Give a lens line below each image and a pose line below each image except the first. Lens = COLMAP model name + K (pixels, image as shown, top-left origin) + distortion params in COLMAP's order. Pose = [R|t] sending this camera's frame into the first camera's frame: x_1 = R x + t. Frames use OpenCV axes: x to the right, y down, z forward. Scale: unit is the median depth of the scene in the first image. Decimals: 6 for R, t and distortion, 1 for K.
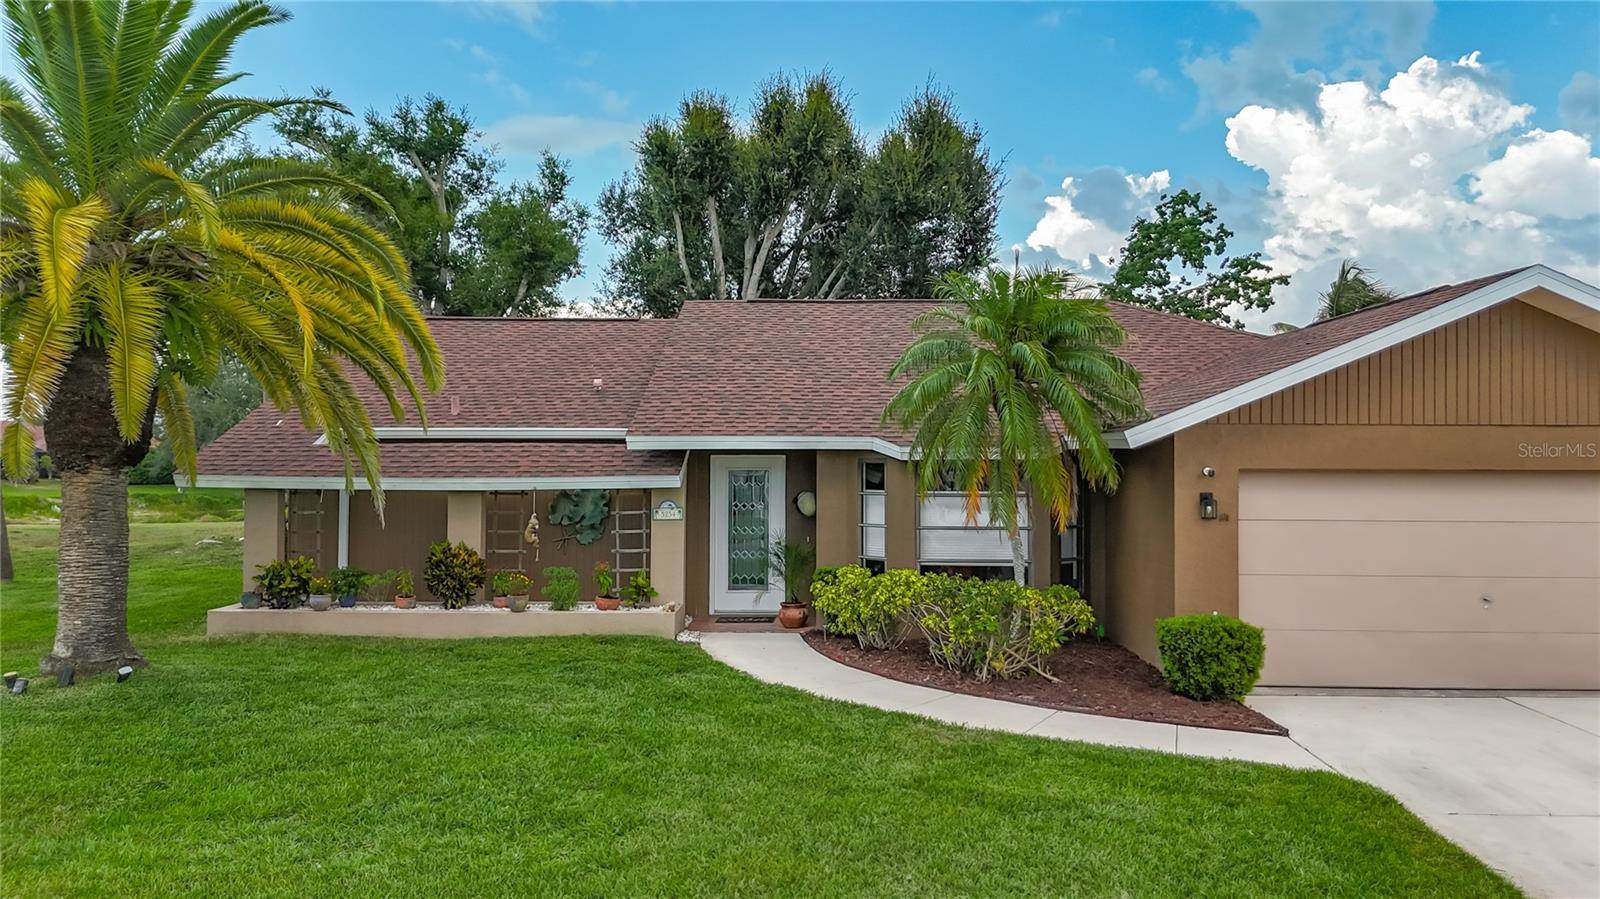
lens RADIAL K [[1182.1, 0, 807.4], [0, 1182.1, 436.7], [0, 0, 1]] dist [0.055915, -0.056769]
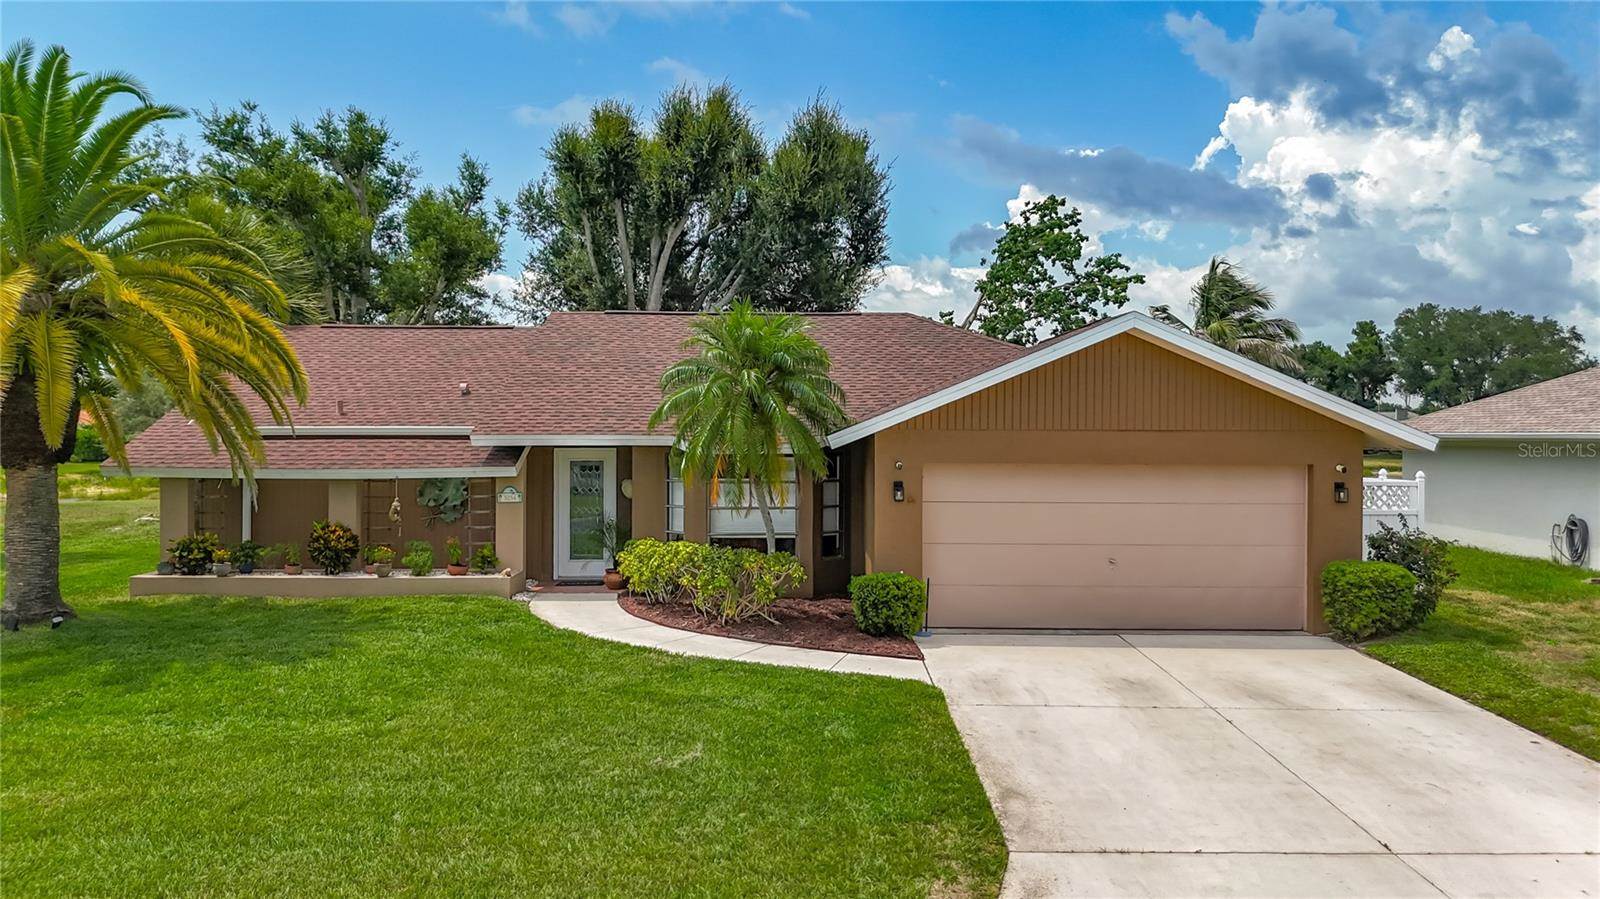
lens RADIAL K [[1187.1, 0, 809.2], [0, 1187.1, 441.0], [0, 0, 1]] dist [0.048666, -0.048292]
pose [[0.999633, -0.001592, 0.027055, 0.156155], [0.000894, 0.999667, 0.025804, -0.024495], [-0.027087, -0.025770, 0.999301, -0.237800]]
